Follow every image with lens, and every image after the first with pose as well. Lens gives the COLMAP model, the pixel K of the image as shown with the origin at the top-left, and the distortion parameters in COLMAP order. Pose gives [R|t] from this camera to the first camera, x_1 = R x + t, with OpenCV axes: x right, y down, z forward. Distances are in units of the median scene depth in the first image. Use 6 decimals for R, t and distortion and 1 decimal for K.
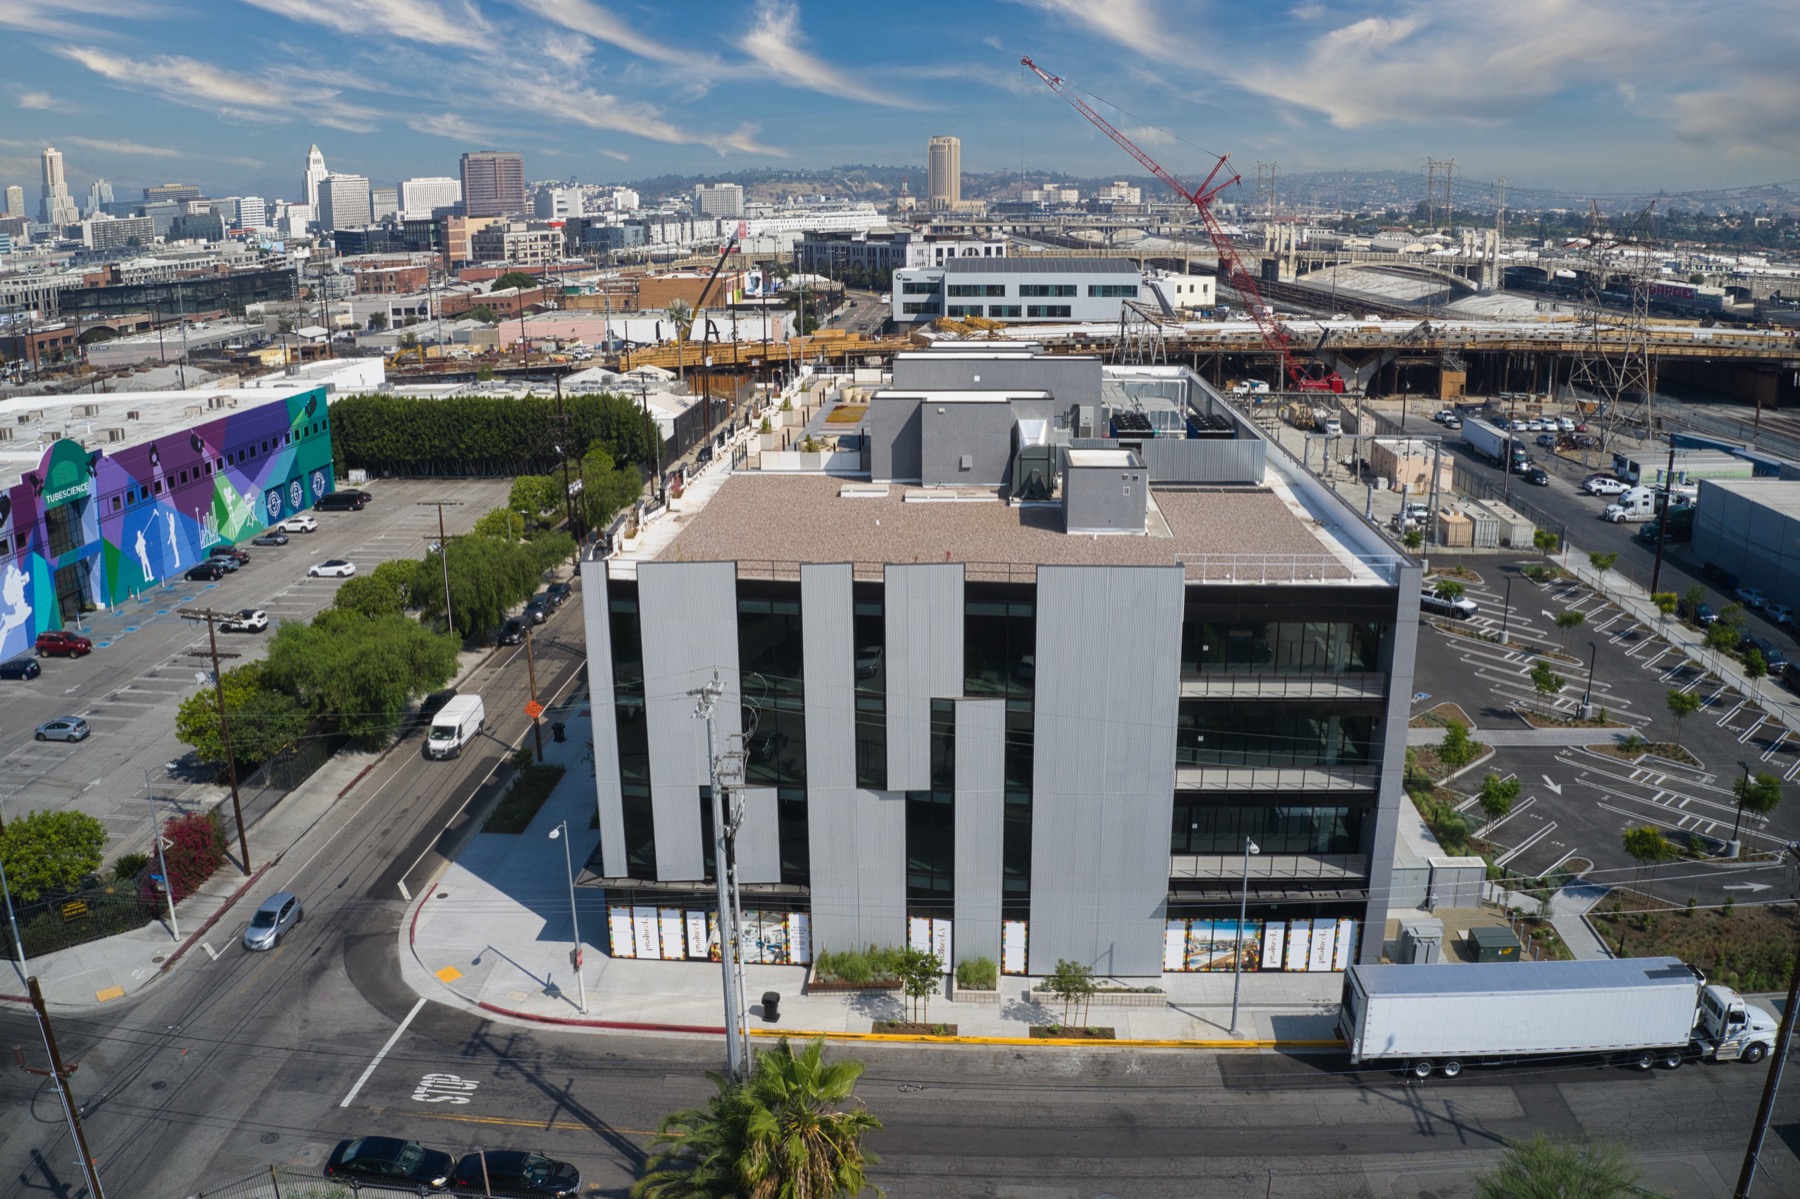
lens RADIAL K [[1440.9, 0, 900.0], [0, 1440.9, 599.5], [0, 0, 1]] dist [-0.186385, 0.009638]
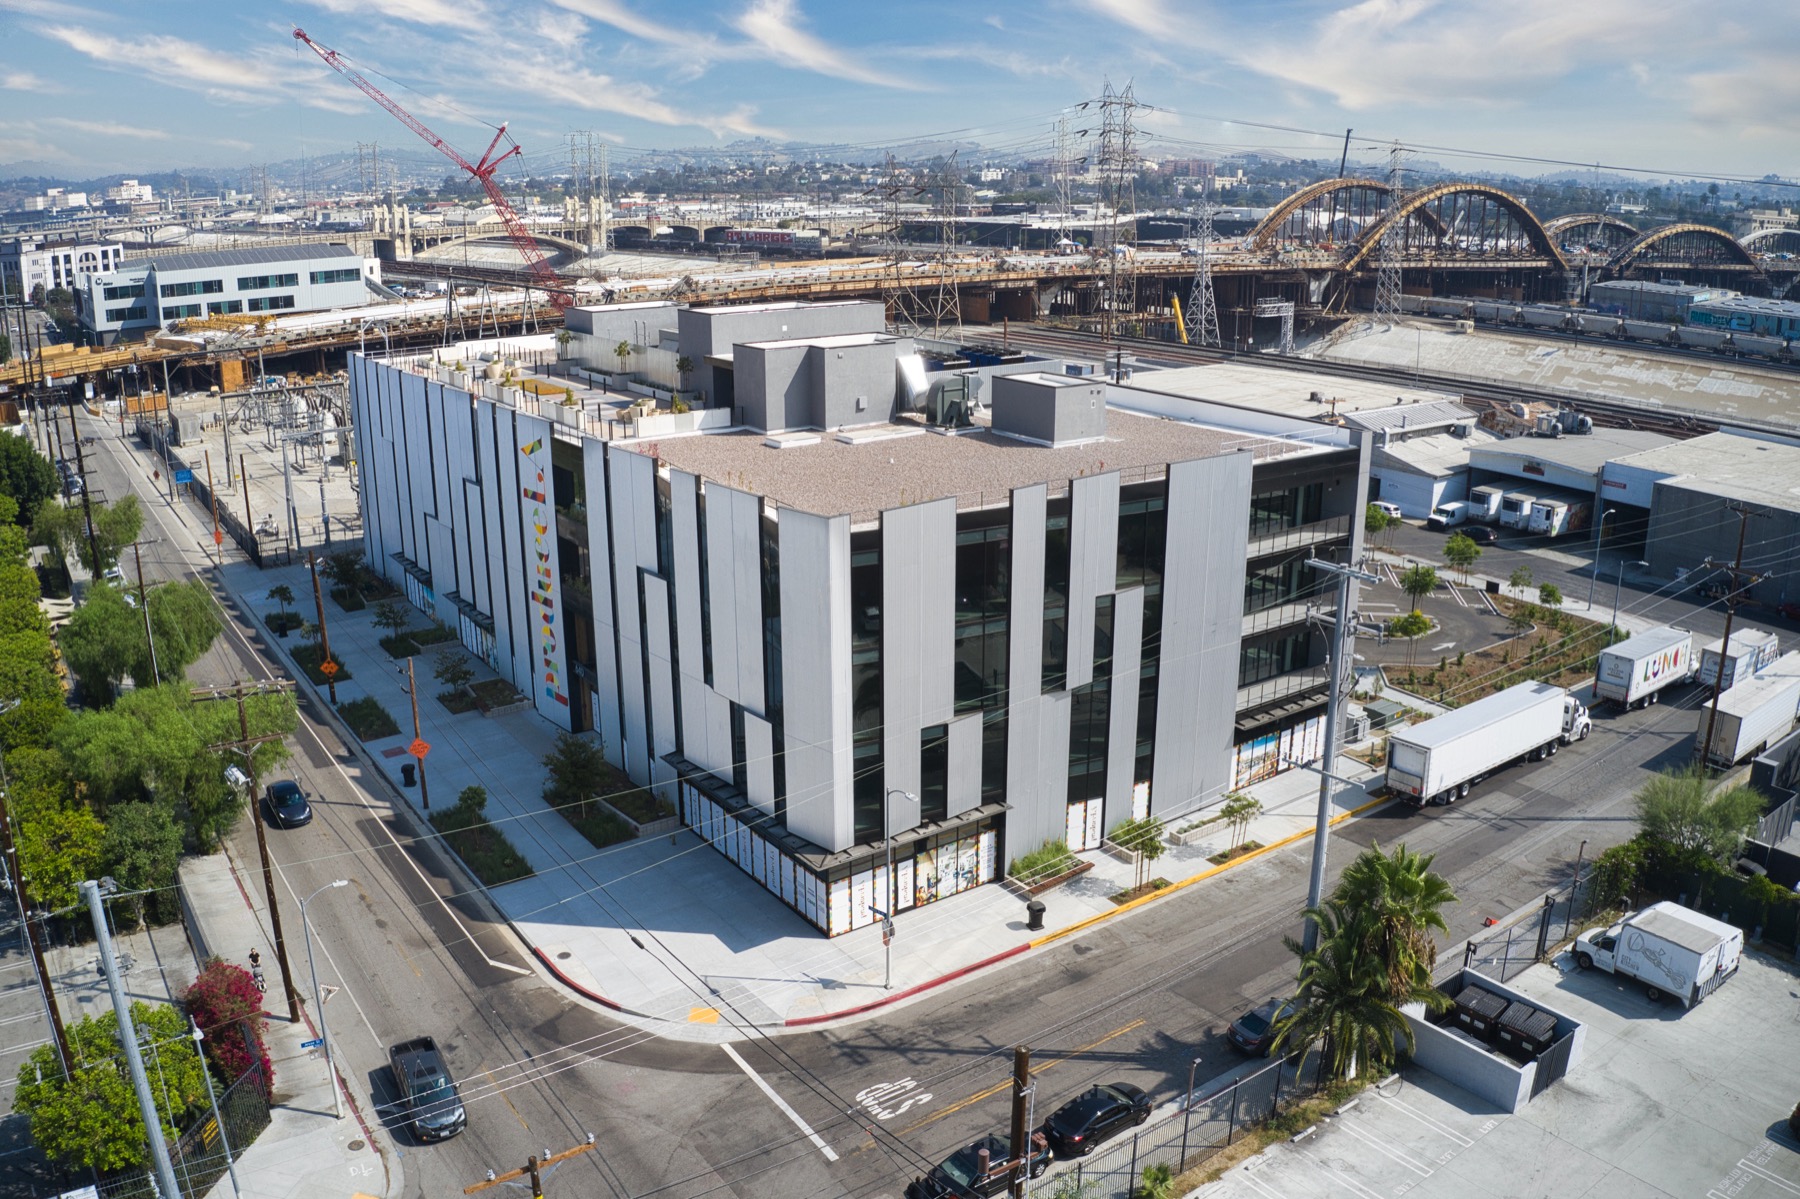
lens RADIAL K [[1440.9, 0, 900.0], [0, 1440.9, 599.5], [0, 0, 1]] dist [-0.186385, 0.009638]
pose [[0.770381, -0.176251, 0.612738, -0.717472], [0.167400, 0.983230, 0.072353, -0.032012], [-0.615215, 0.046833, 0.786967, 0.207993]]
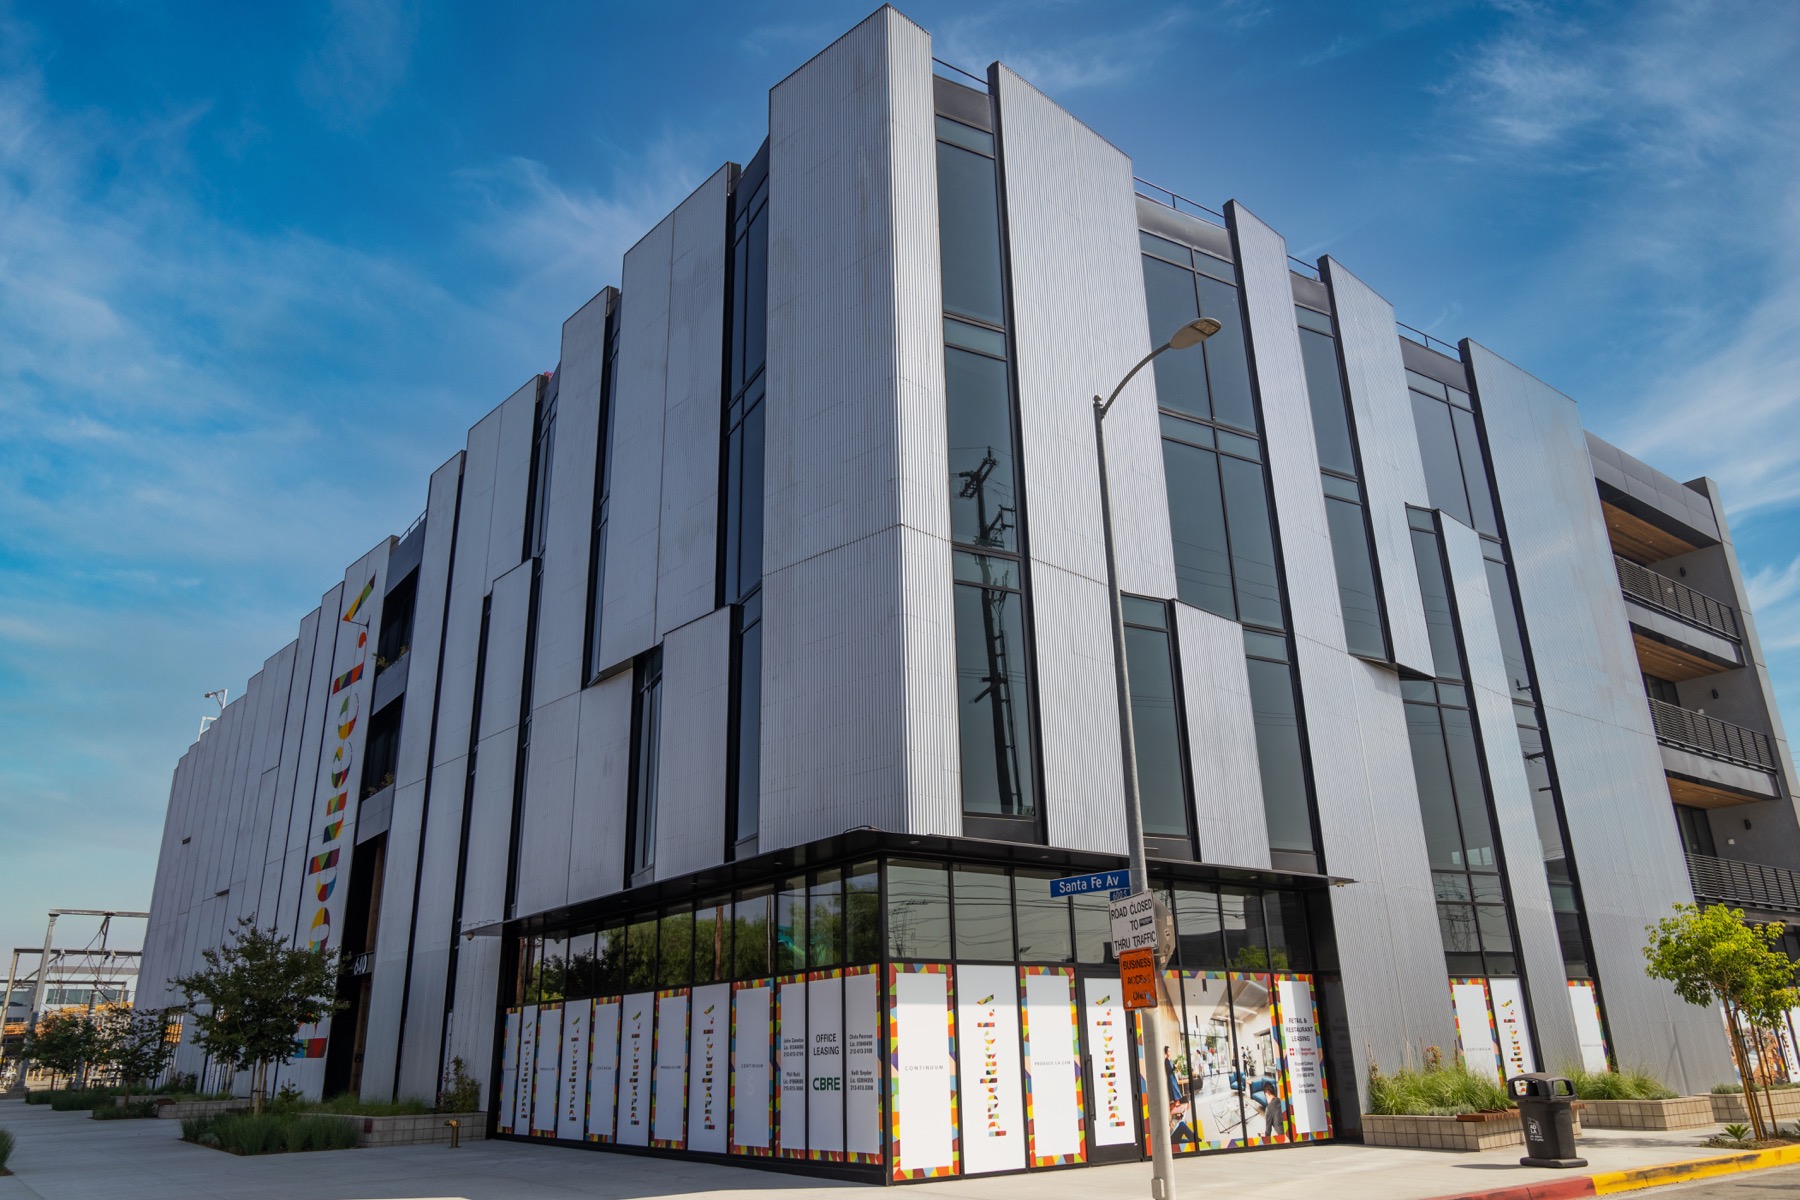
lens RADIAL K [[1252.4, 0, 900.0], [0, 1252.4, 600.0], [0, 0, 1]] dist [-0.005020, -0.000558]
pose [[0.751092, 0.219278, 0.622718, -0.379886], [0.193551, 0.828647, -0.525244, 0.288451], [-0.631188, 0.515035, 0.579949, 0.804458]]
